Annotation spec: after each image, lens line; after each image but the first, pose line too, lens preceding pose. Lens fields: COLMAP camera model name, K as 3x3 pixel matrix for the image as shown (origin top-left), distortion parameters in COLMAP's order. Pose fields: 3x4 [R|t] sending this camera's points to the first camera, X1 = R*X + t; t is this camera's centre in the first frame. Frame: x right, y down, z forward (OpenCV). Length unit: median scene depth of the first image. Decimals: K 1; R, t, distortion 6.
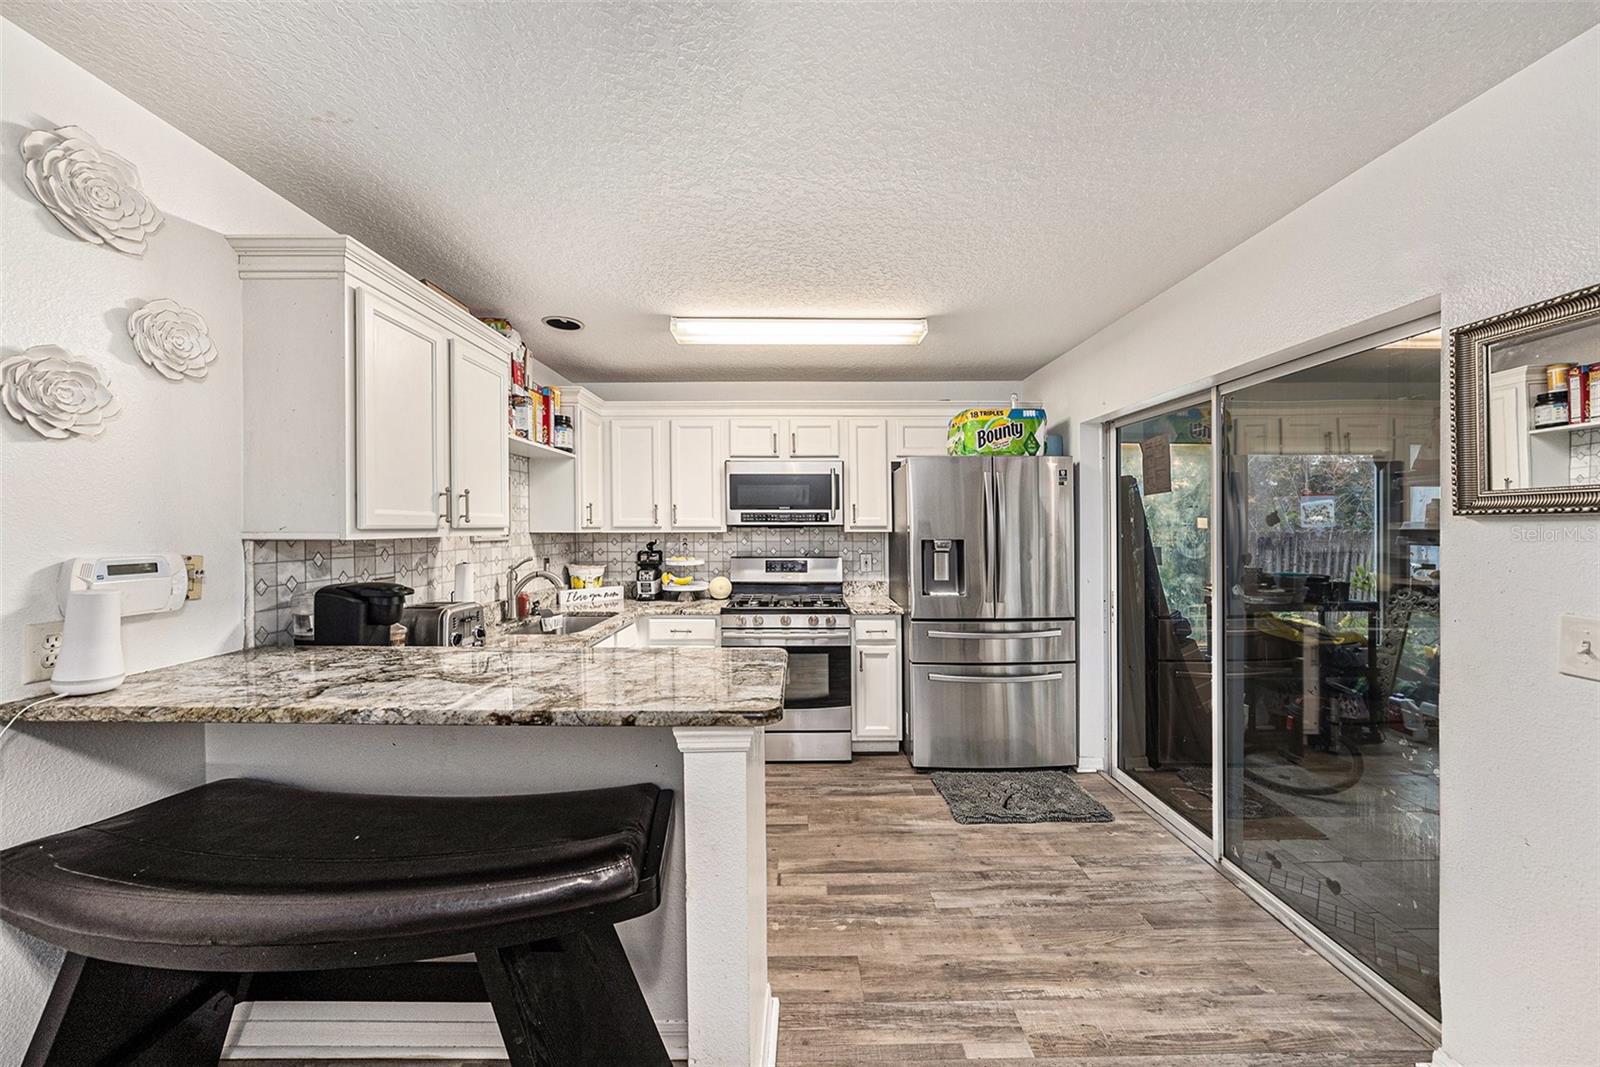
lens RADIAL K [[558.4, 0, 807.8], [0, 558.4, 522.5], [0, 0, 1]] dist [-0.021355, 0.003624]
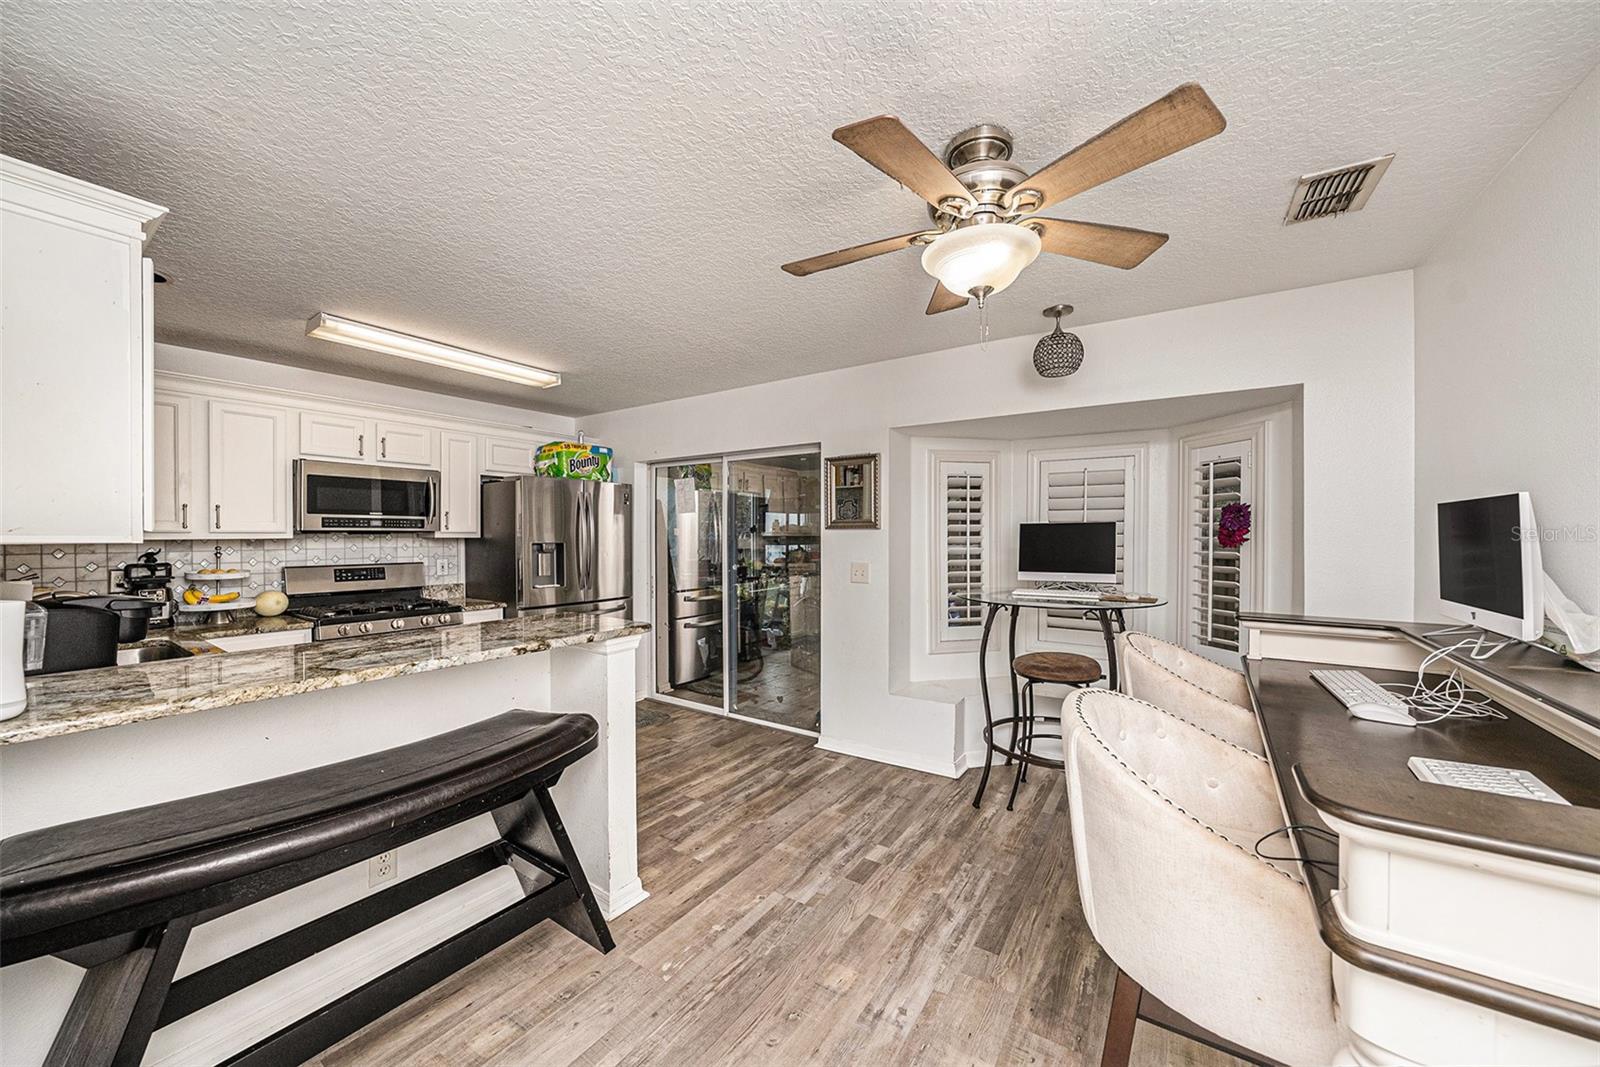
lens RADIAL K [[558.4, 0, 792.5], [0, 558.4, 531.4], [0, 0, 1]] dist [-0.021355, 0.003624]
pose [[0.580129, 0.004913, 0.814510, -0.448612], [-0.002340, 0.999988, -0.004365, 0.008821], [-0.814521, 0.000626, 0.580133, -0.176636]]
